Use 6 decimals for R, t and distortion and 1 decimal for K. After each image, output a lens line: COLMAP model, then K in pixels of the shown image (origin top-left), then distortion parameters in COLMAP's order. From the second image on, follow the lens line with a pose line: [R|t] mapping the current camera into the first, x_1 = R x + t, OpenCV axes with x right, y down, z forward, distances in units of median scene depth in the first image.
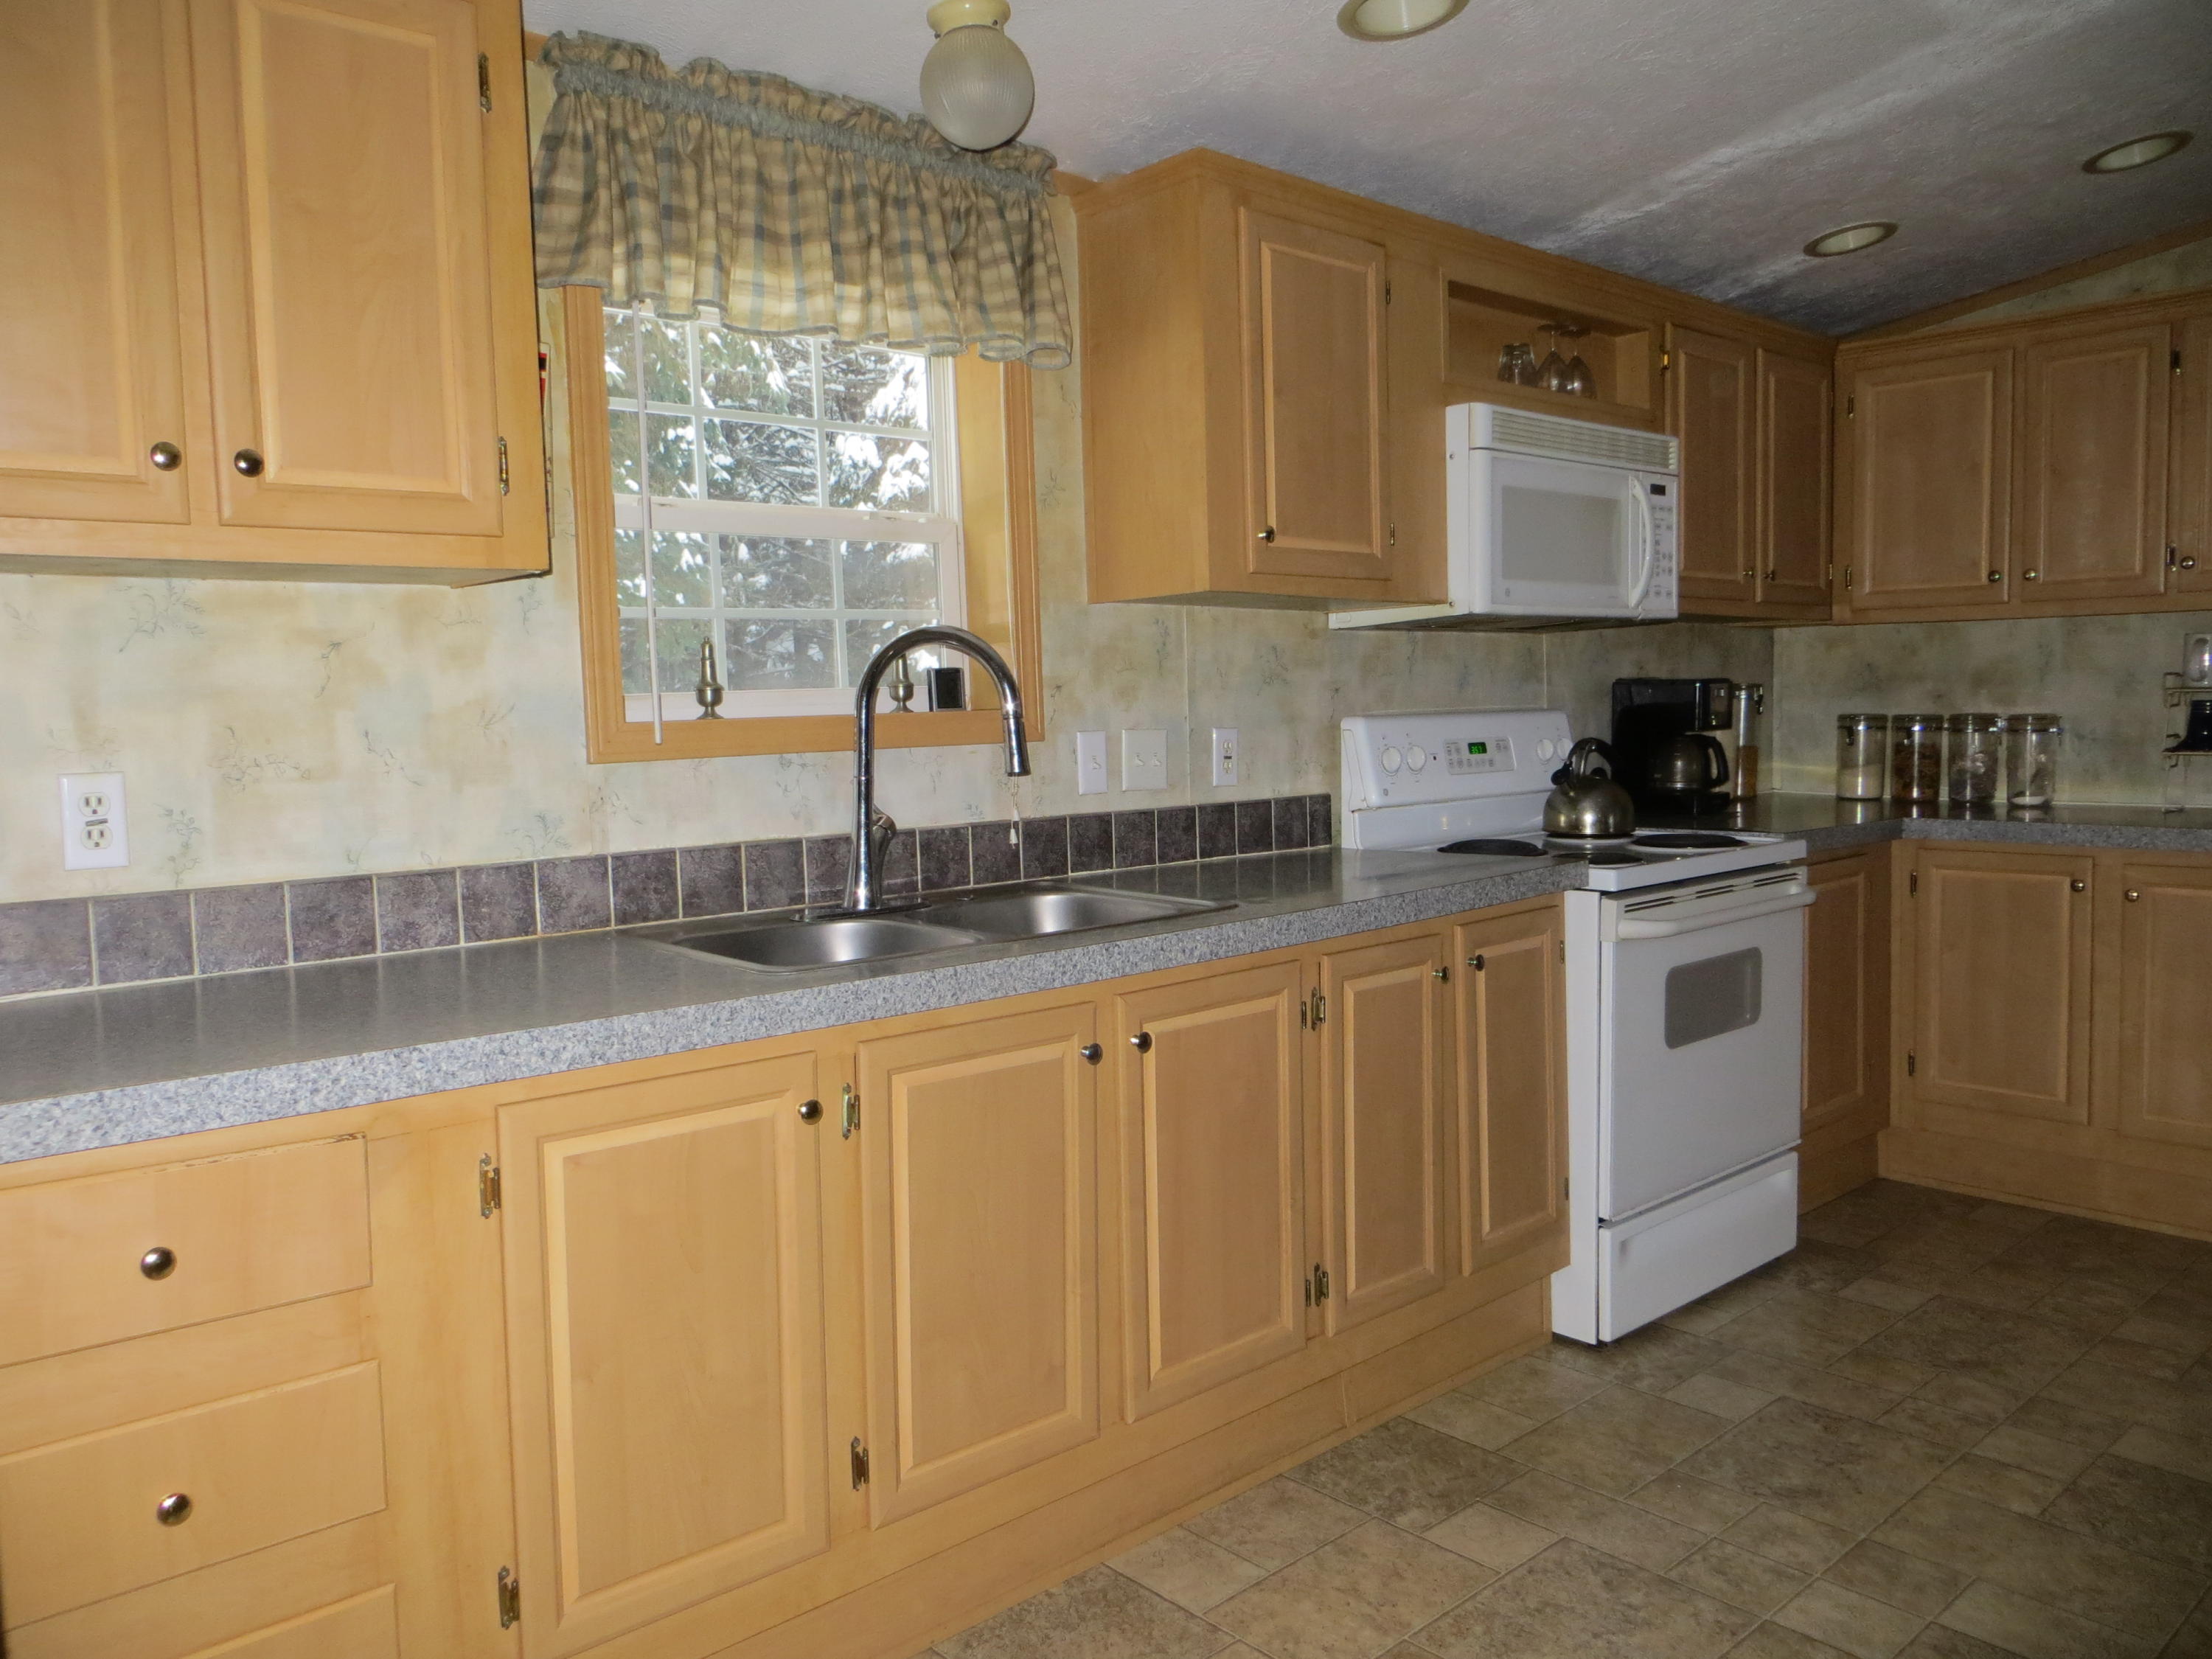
lens RADIAL K [[1634.1, 0, 1106.0], [0, 1634.1, 829.5], [0, 0, 1]] dist [-0.024663, -0.000893]
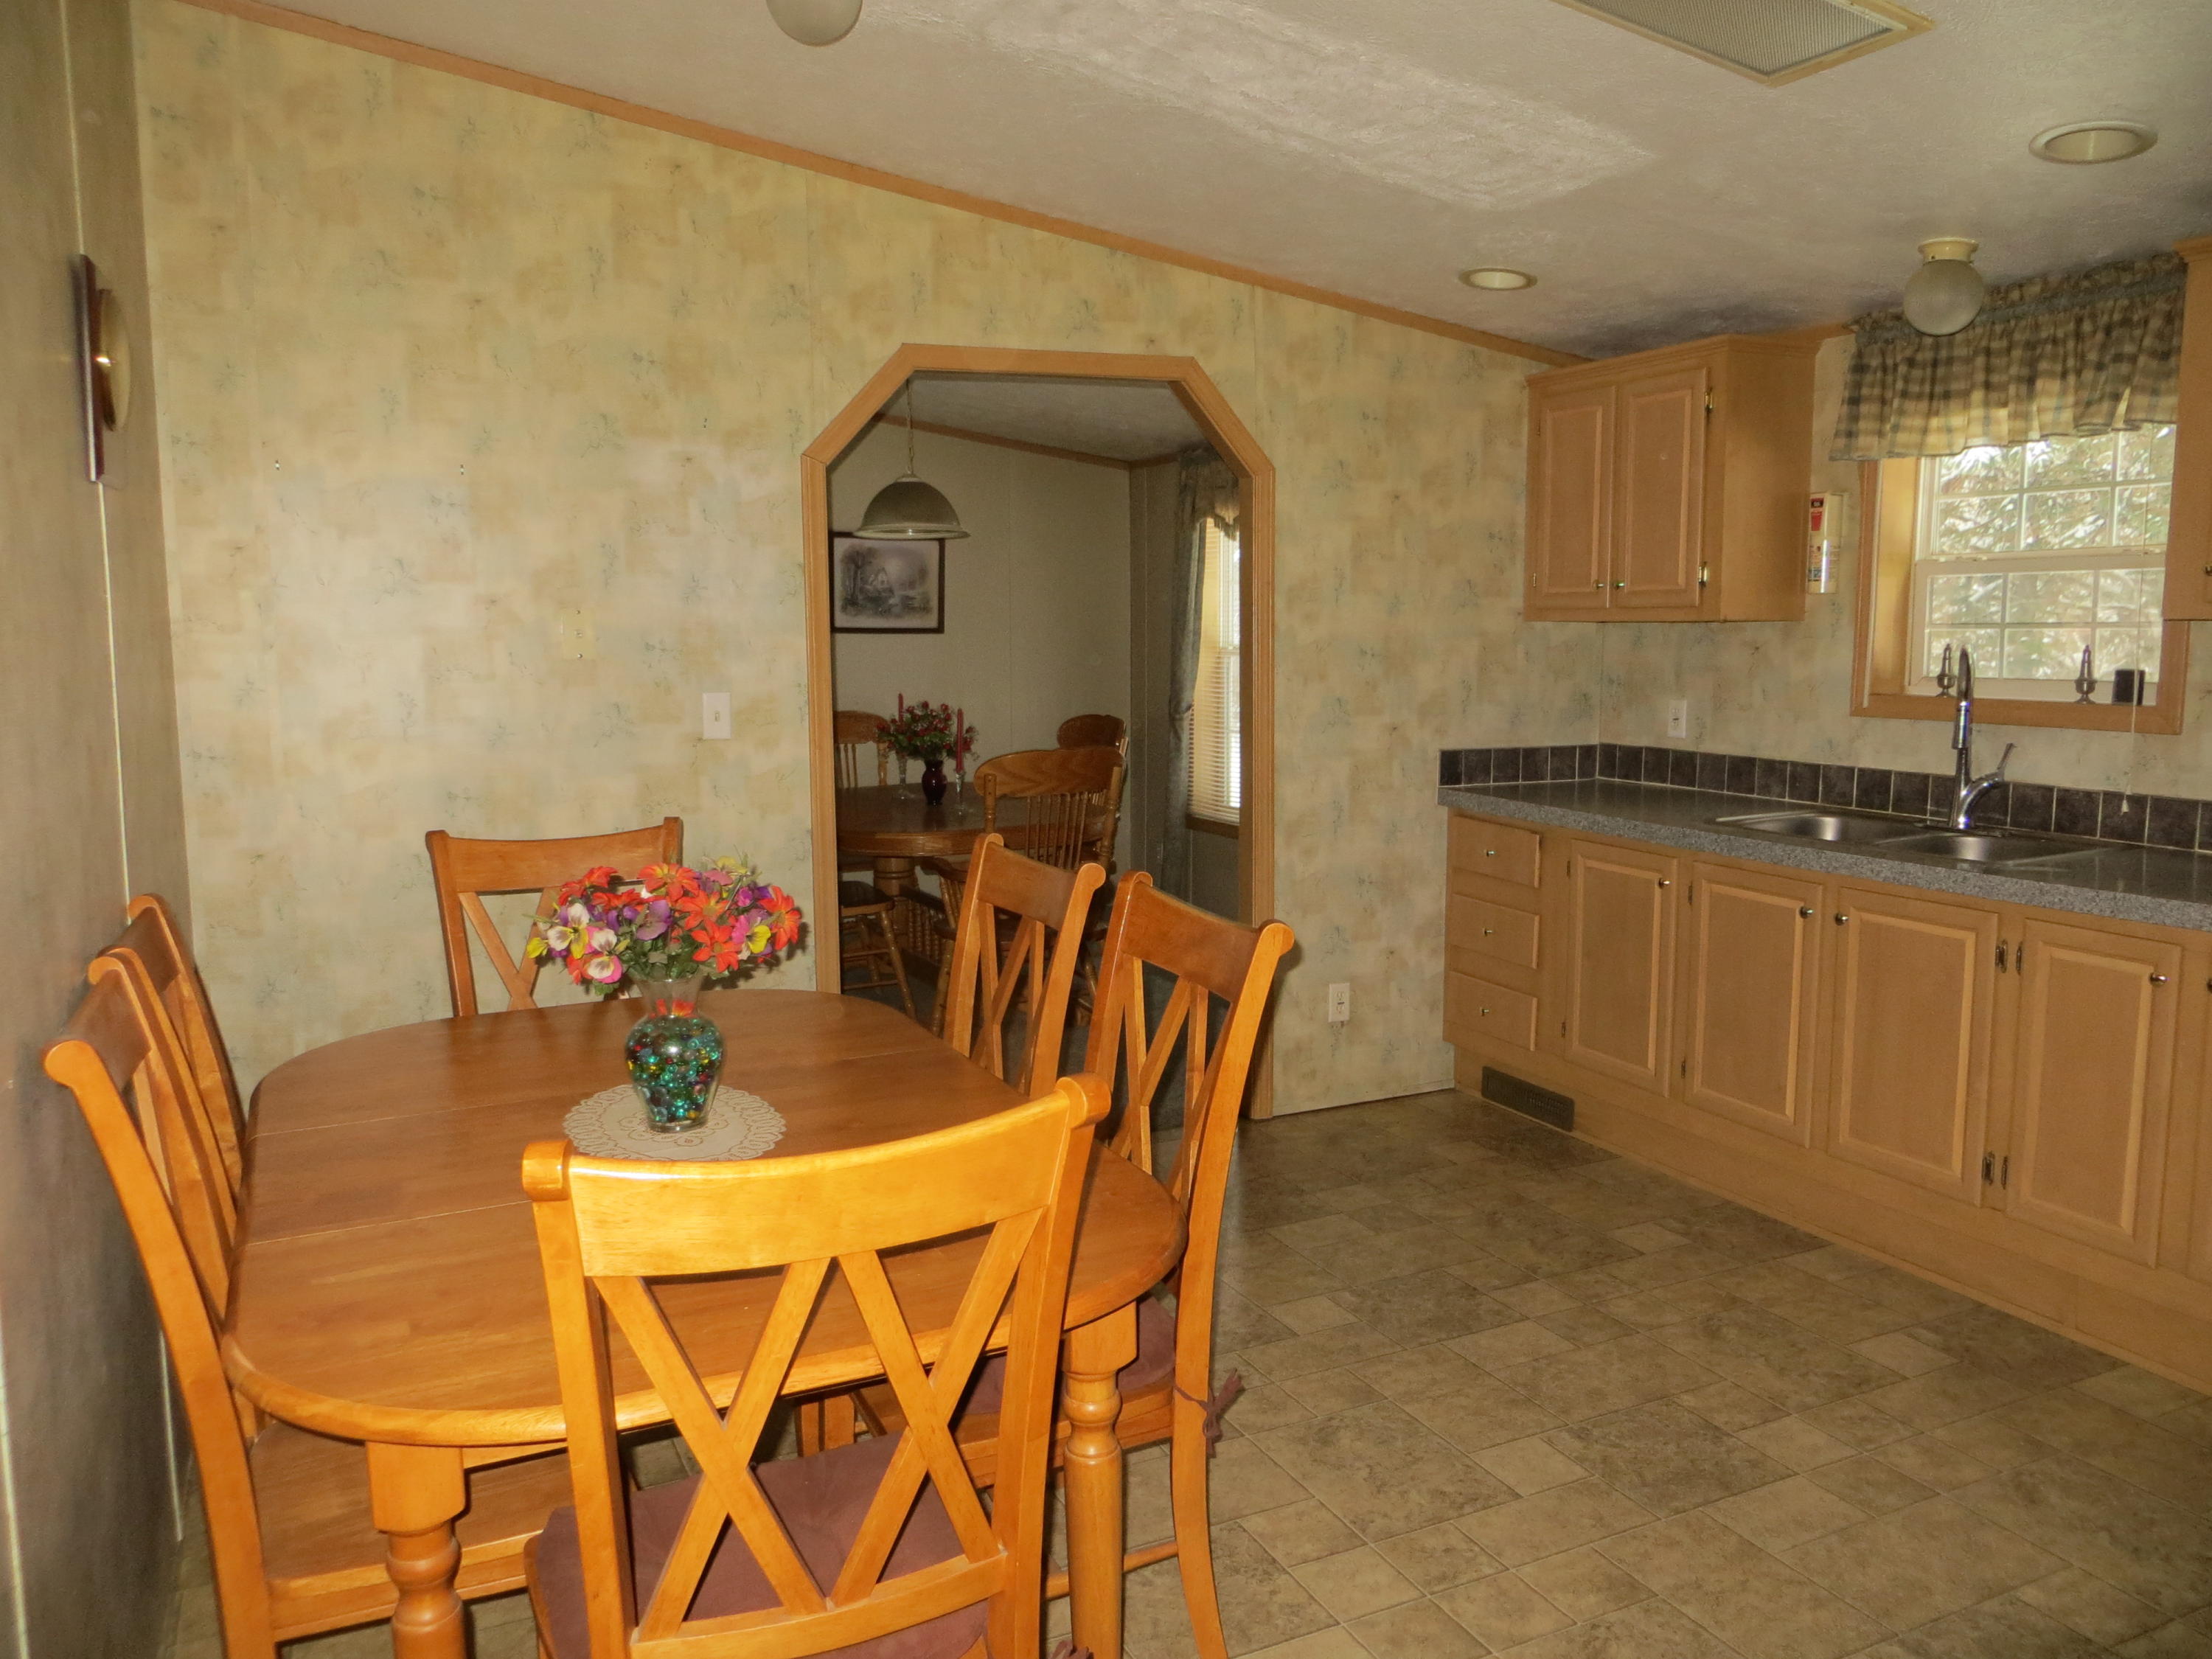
lens RADIAL K [[1634.1, 0, 1106.0], [0, 1634.1, 829.5], [0, 0, 1]] dist [-0.024663, -0.000893]
pose [[-0.280522, 0.148841, -0.948237, 1.521634], [-0.061677, 0.983067, 0.172554, -0.163215], [0.957864, 0.106889, -0.266592, 0.648018]]
